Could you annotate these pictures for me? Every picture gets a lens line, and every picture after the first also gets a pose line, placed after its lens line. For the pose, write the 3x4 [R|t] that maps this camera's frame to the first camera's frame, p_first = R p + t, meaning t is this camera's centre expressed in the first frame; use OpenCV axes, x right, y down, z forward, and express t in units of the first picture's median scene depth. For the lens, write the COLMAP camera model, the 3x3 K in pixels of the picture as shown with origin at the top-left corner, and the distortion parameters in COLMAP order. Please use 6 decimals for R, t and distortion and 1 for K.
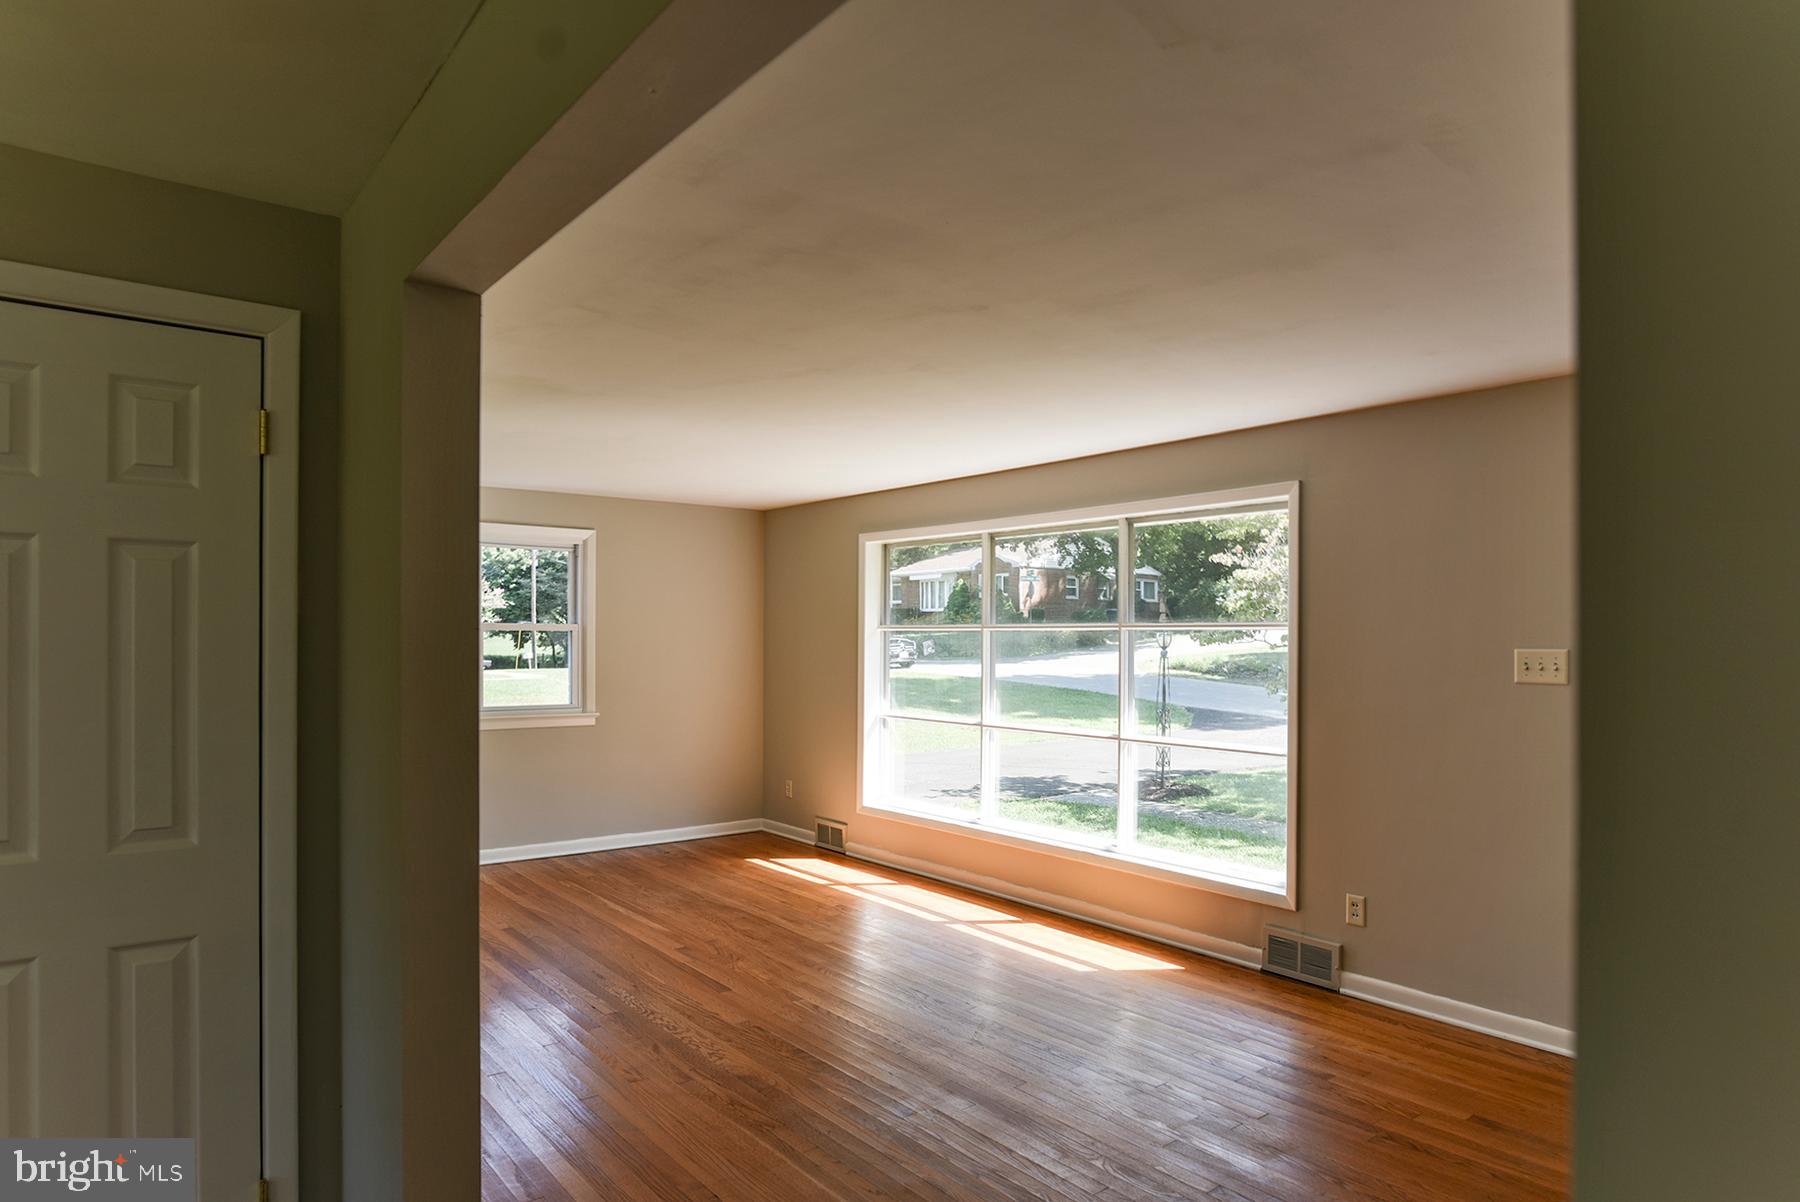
lens RADIAL K [[1055.5, 0, 905.3], [0, 1055.5, 643.2], [0, 0, 1]] dist [-0.002018, 0.000482]
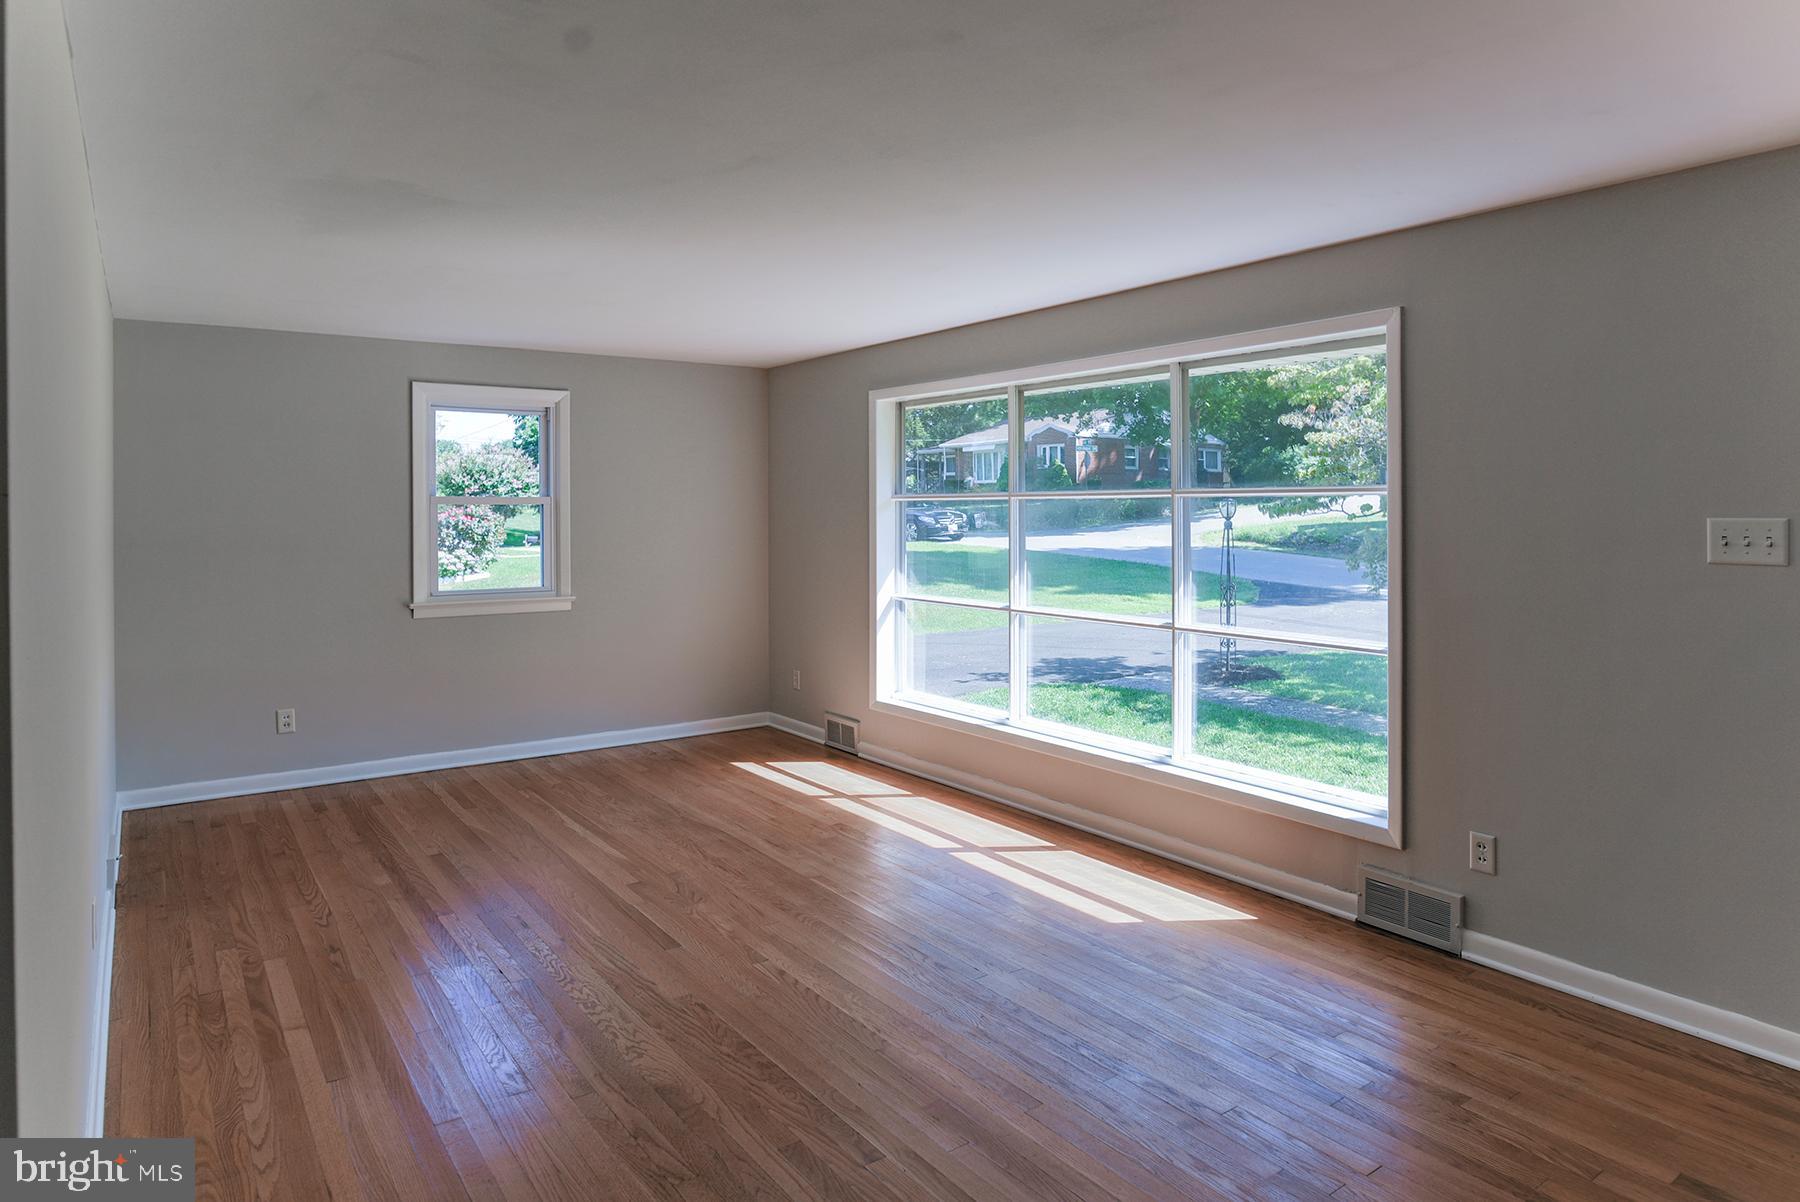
lens RADIAL K [[1027.9, 0, 872.6], [0, 1027.9, 512.9], [0, 0, 1]] dist [-0.003115, -0.002218]
pose [[0.995683, -0.007638, -0.092502, 0.046268], [0.007350, 0.999967, -0.003455, 0.000799], [0.092525, 0.002760, 0.995707, 0.187915]]
